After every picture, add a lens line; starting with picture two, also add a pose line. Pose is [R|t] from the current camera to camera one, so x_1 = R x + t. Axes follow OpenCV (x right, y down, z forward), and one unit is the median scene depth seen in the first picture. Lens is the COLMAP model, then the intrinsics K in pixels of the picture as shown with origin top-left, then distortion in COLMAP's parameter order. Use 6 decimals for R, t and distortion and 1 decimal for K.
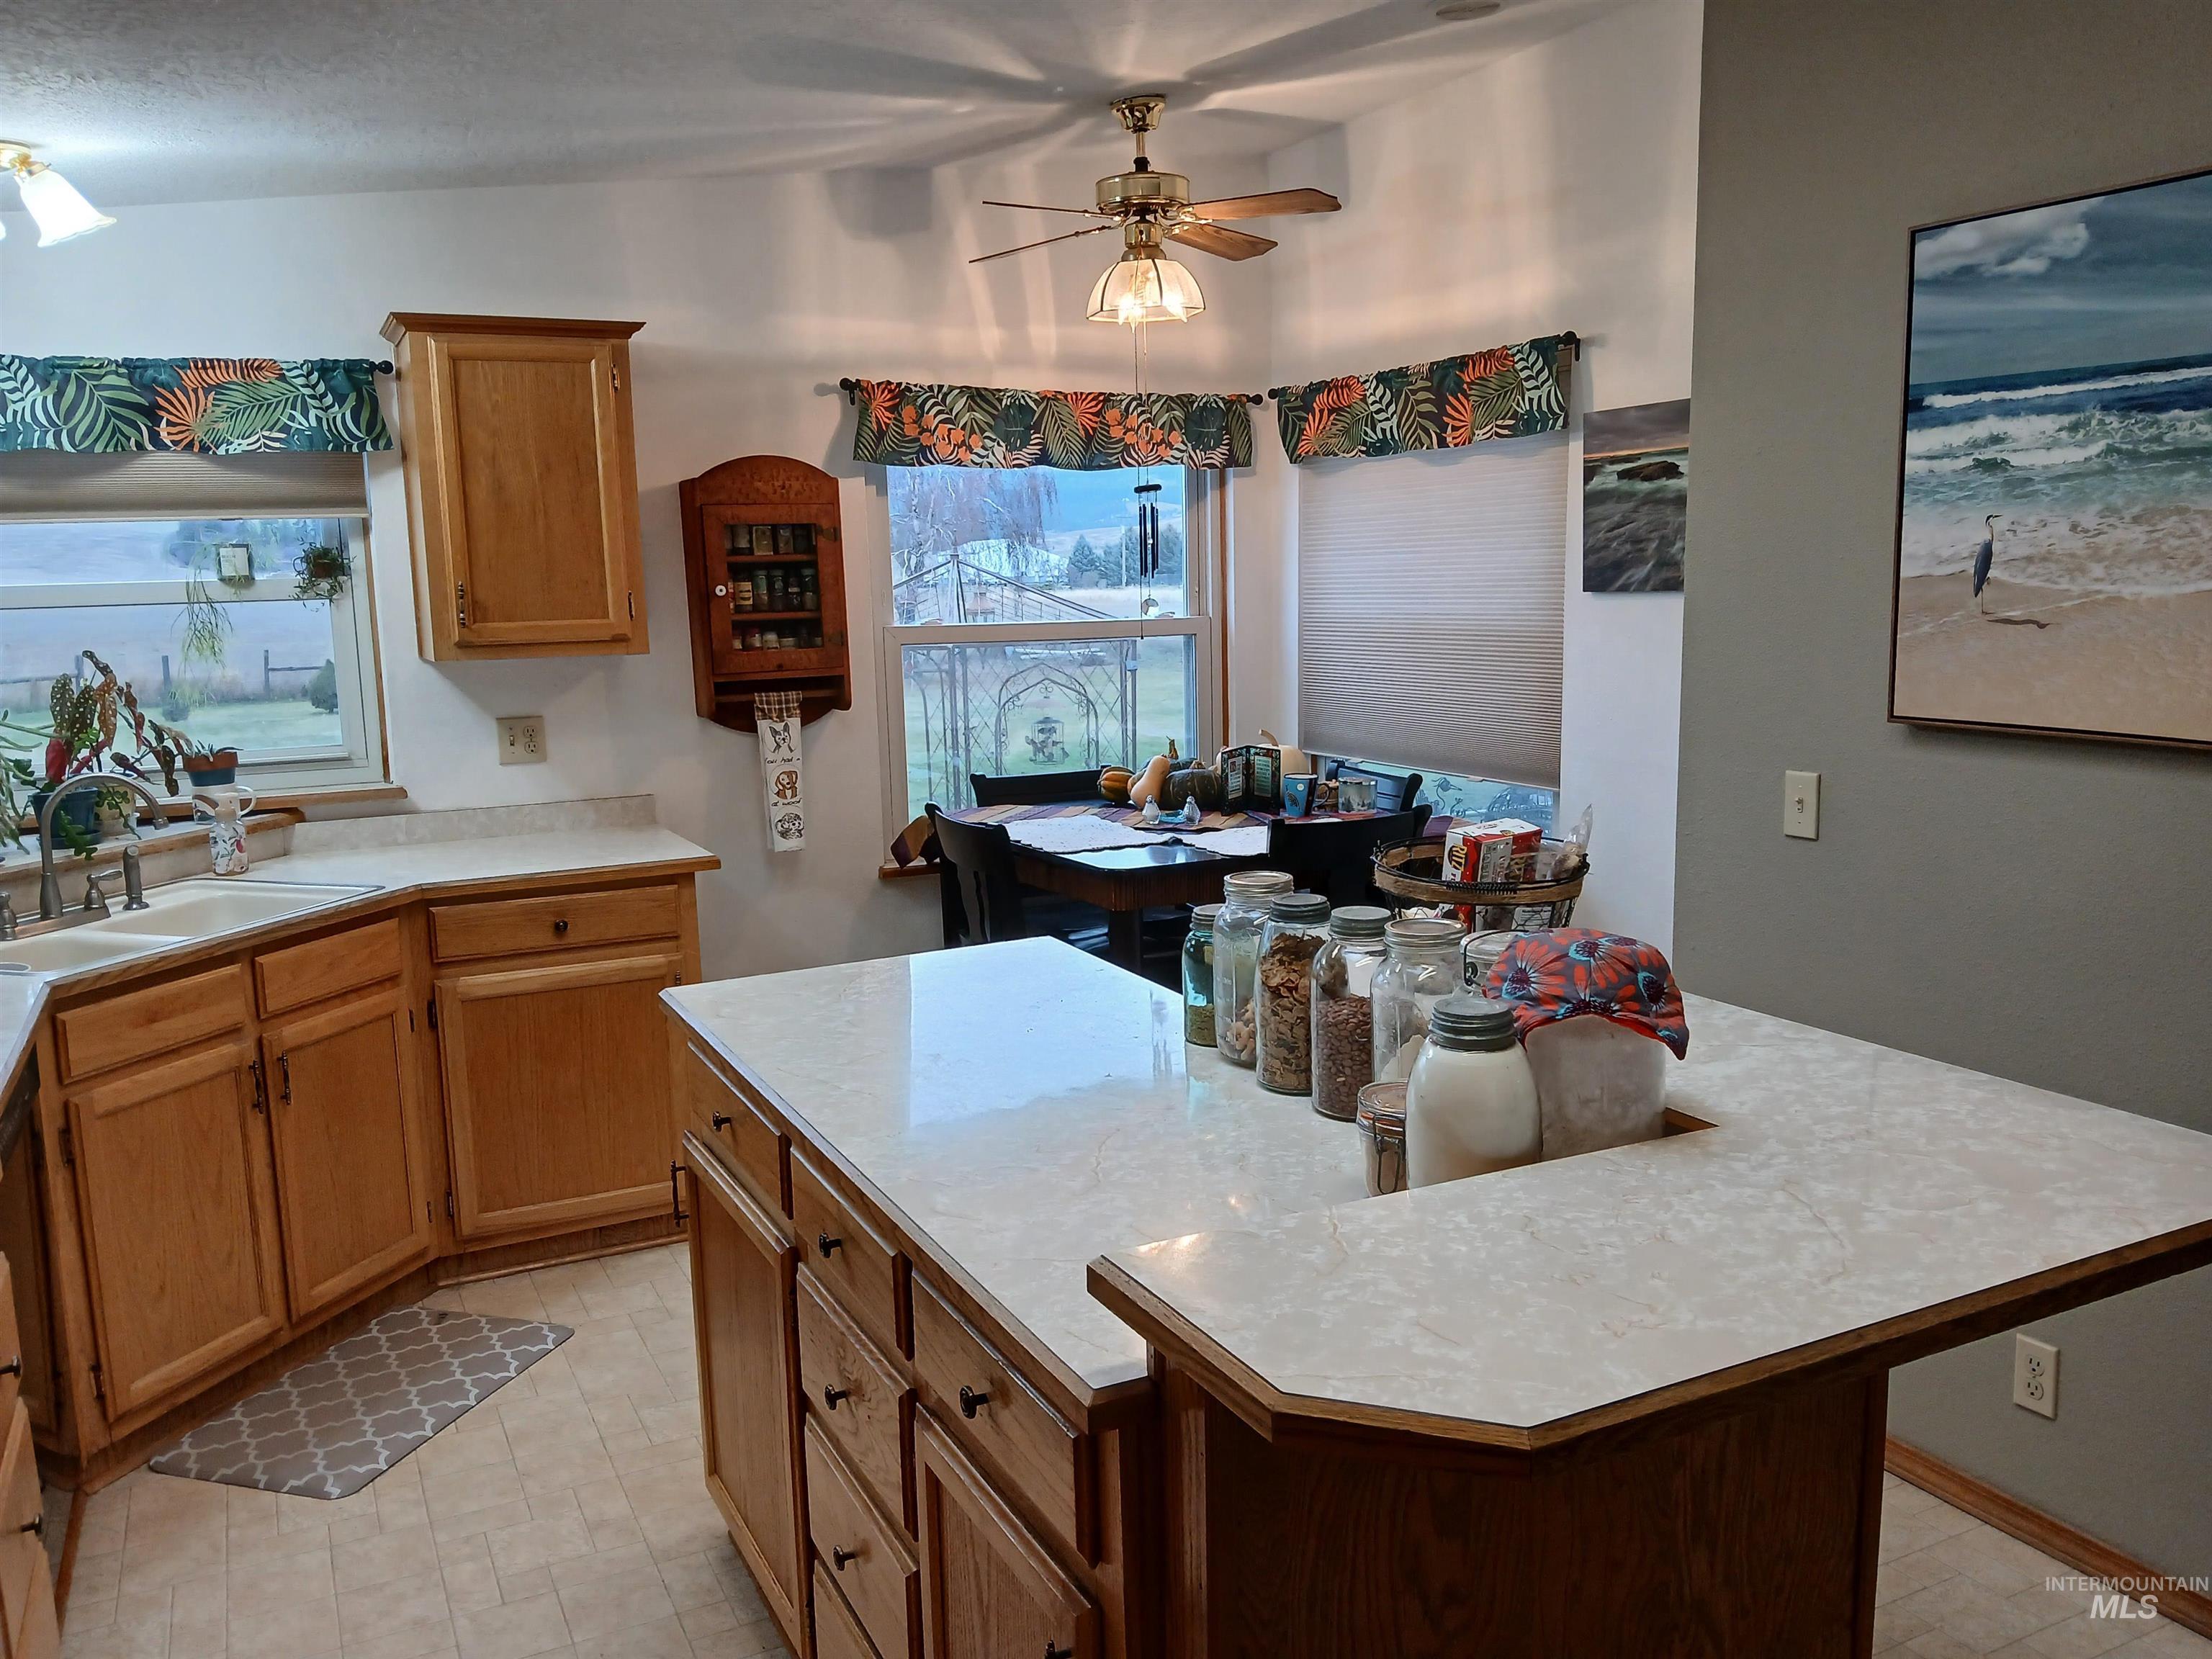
lens RADIAL K [[1707.8, 0, 1100.5], [0, 1707.8, 832.8], [0, 0, 1]] dist [0.078218, -0.165872]
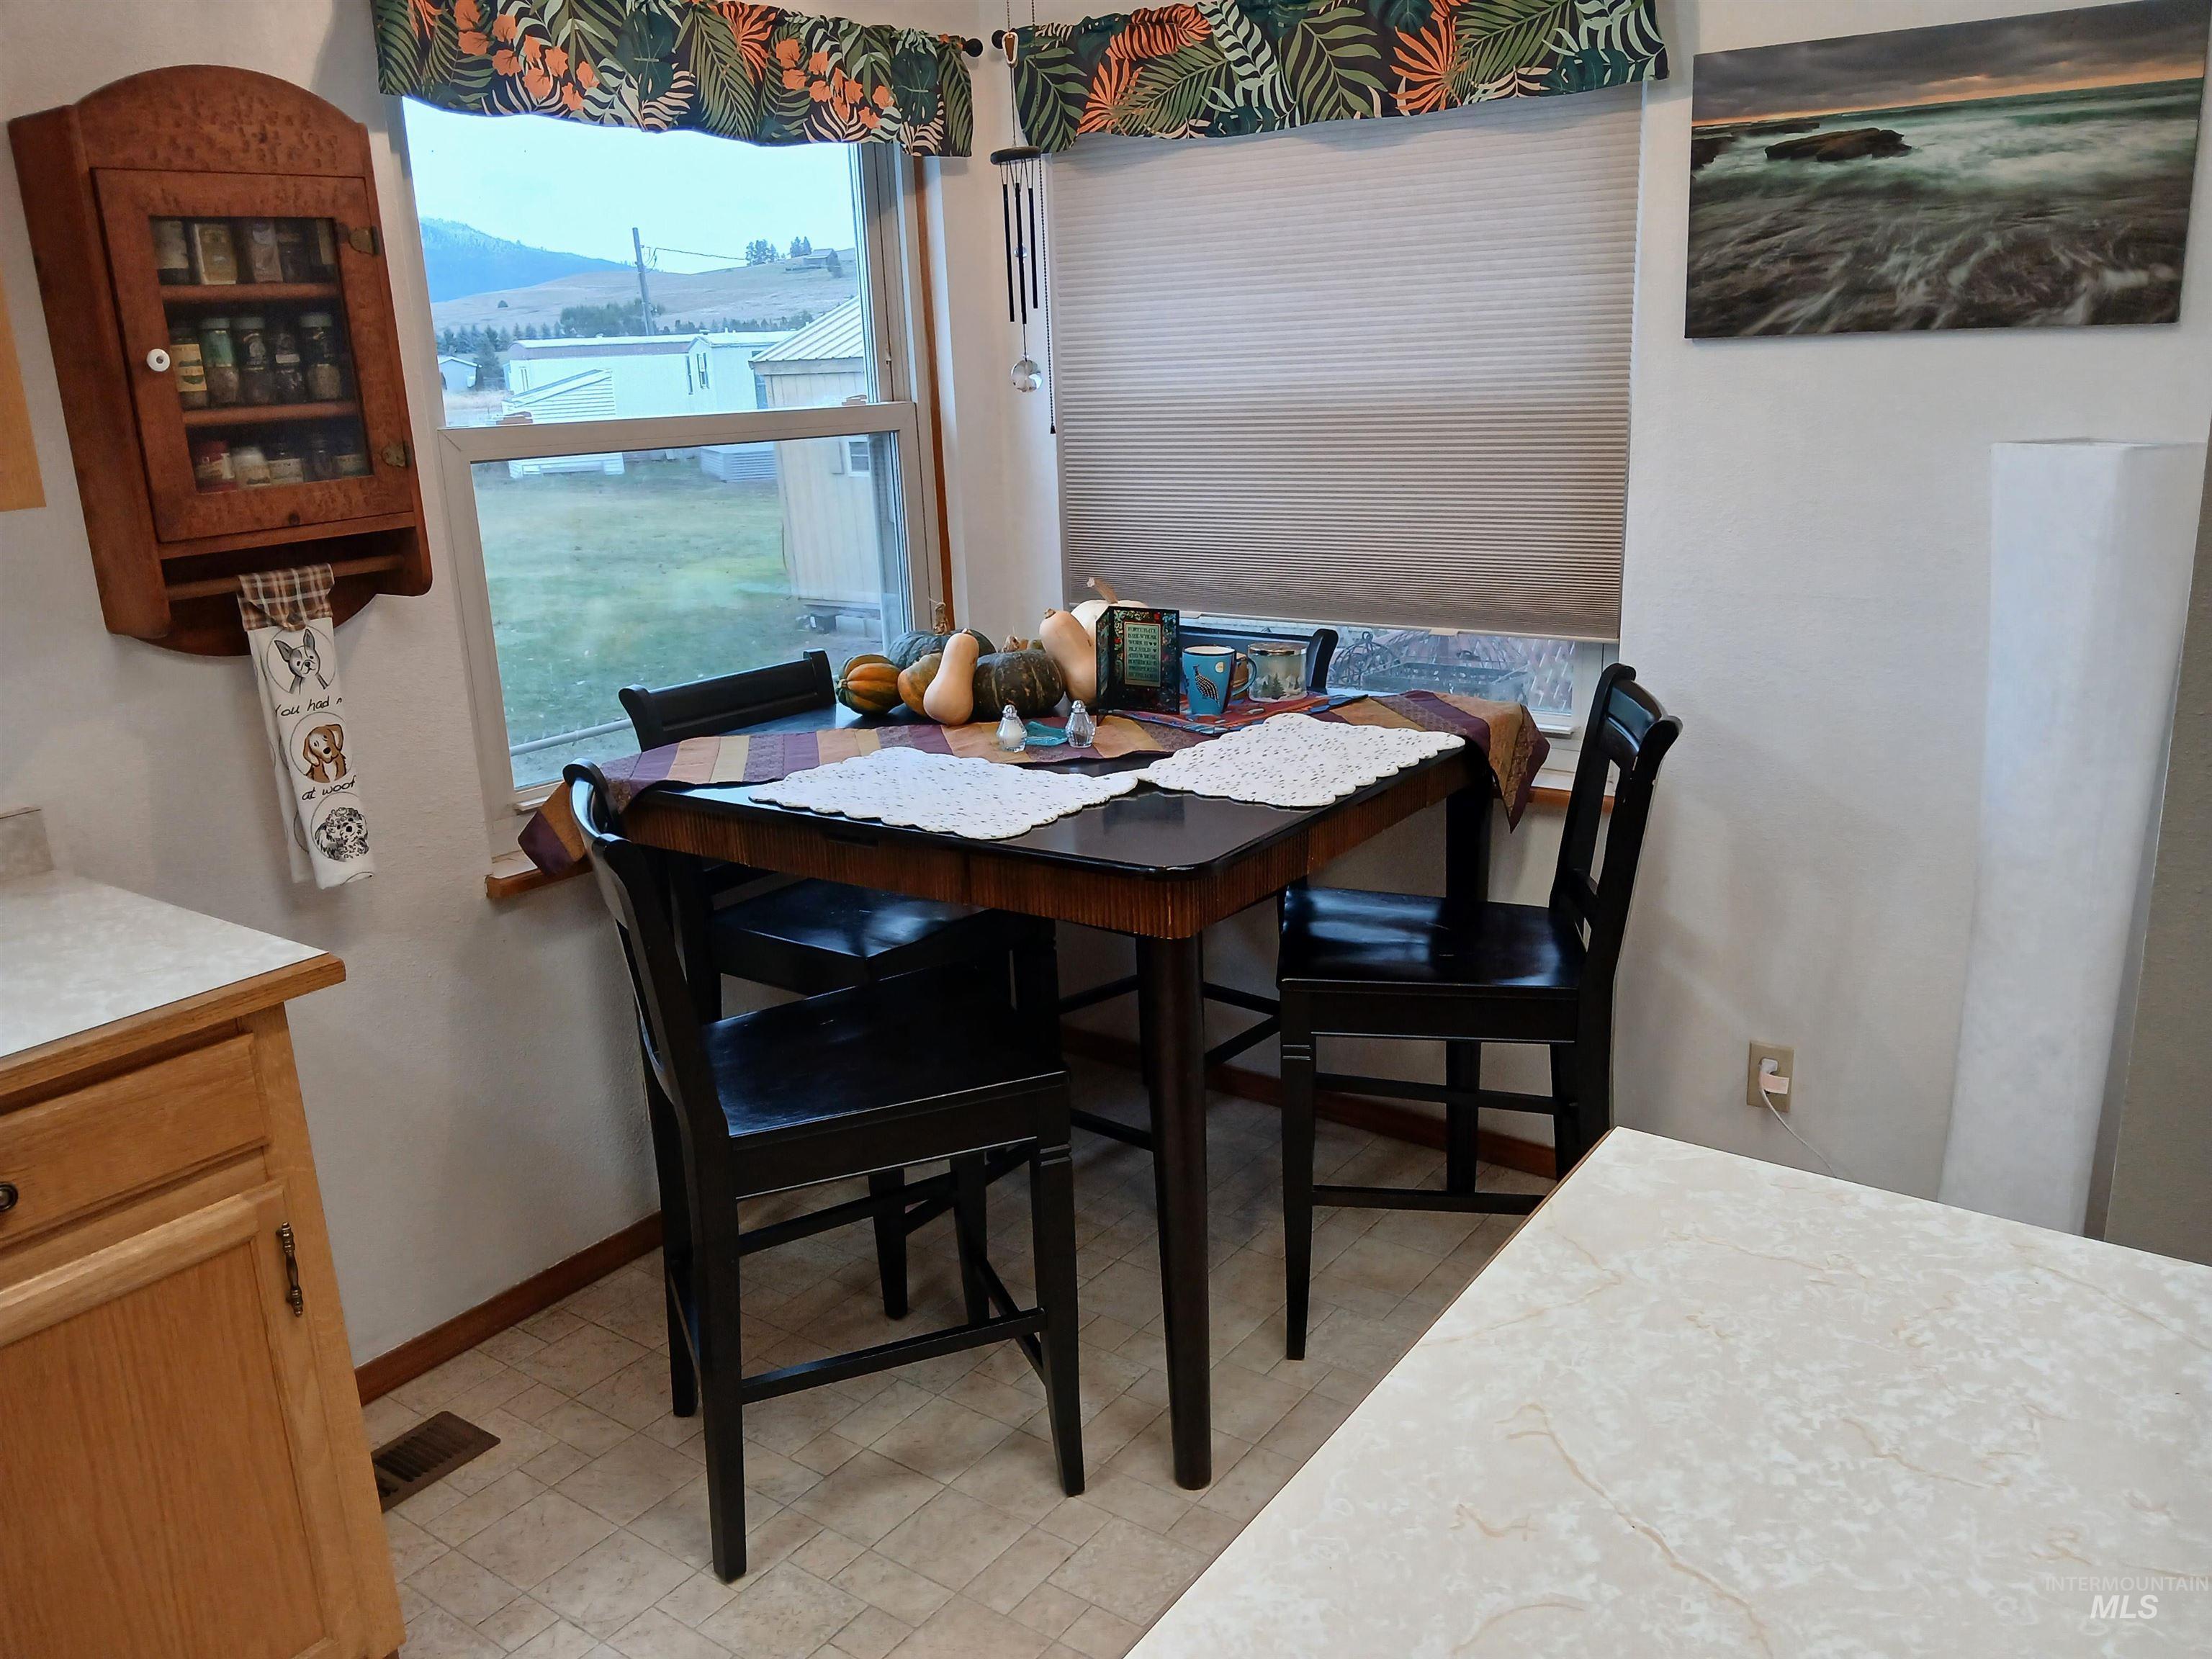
lens RADIAL K [[1746.3, 0, 1106.0], [0, 1746.3, 829.5], [0, 0, 1]] dist [0.012210, -0.054657]
pose [[0.885179, -0.132830, 0.445886, -0.232433], [0.085454, 0.988491, 0.124829, -0.055392], [-0.457335, -0.072393, 0.886343, 0.480312]]
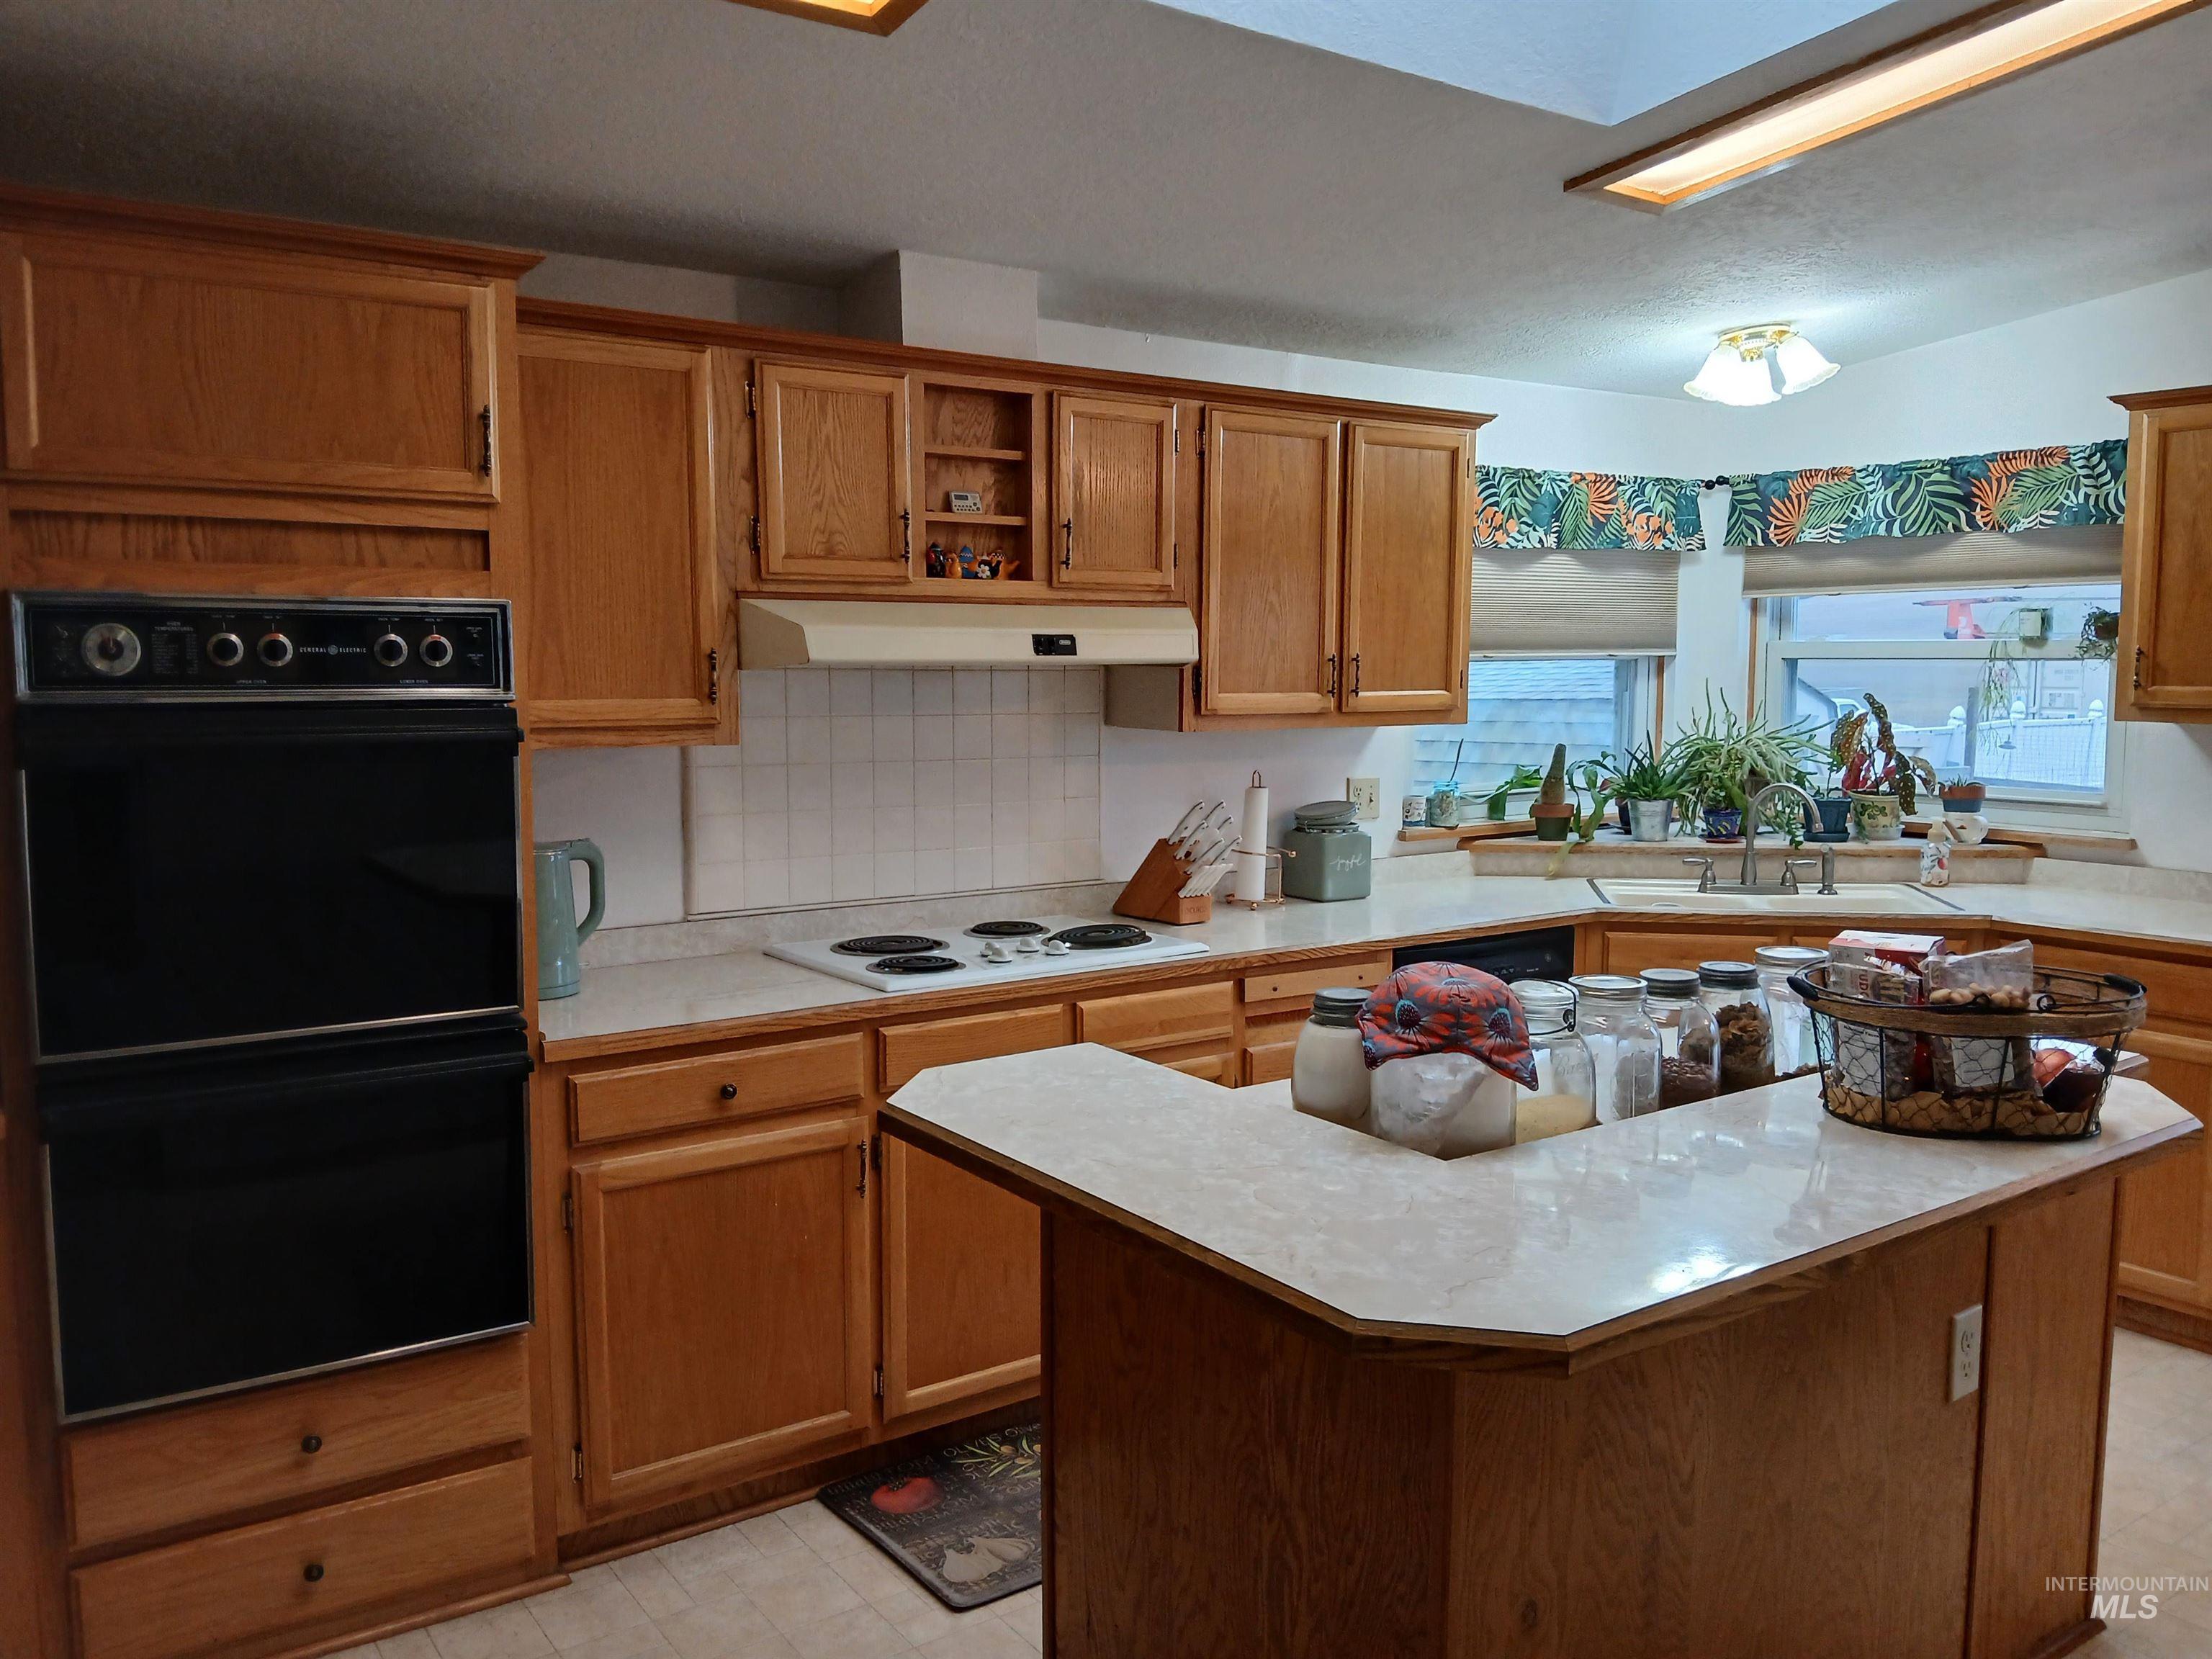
lens RADIAL K [[1704.4, 0, 1106.0], [0, 1704.4, 829.5], [0, 0, 1]] dist [0.064501, -0.135160]
pose [[0.153190, 0.123081, -0.980502, 0.519500], [-0.149982, 0.983615, 0.100039, -0.043478], [0.976749, 0.131732, 0.169140, 0.217525]]
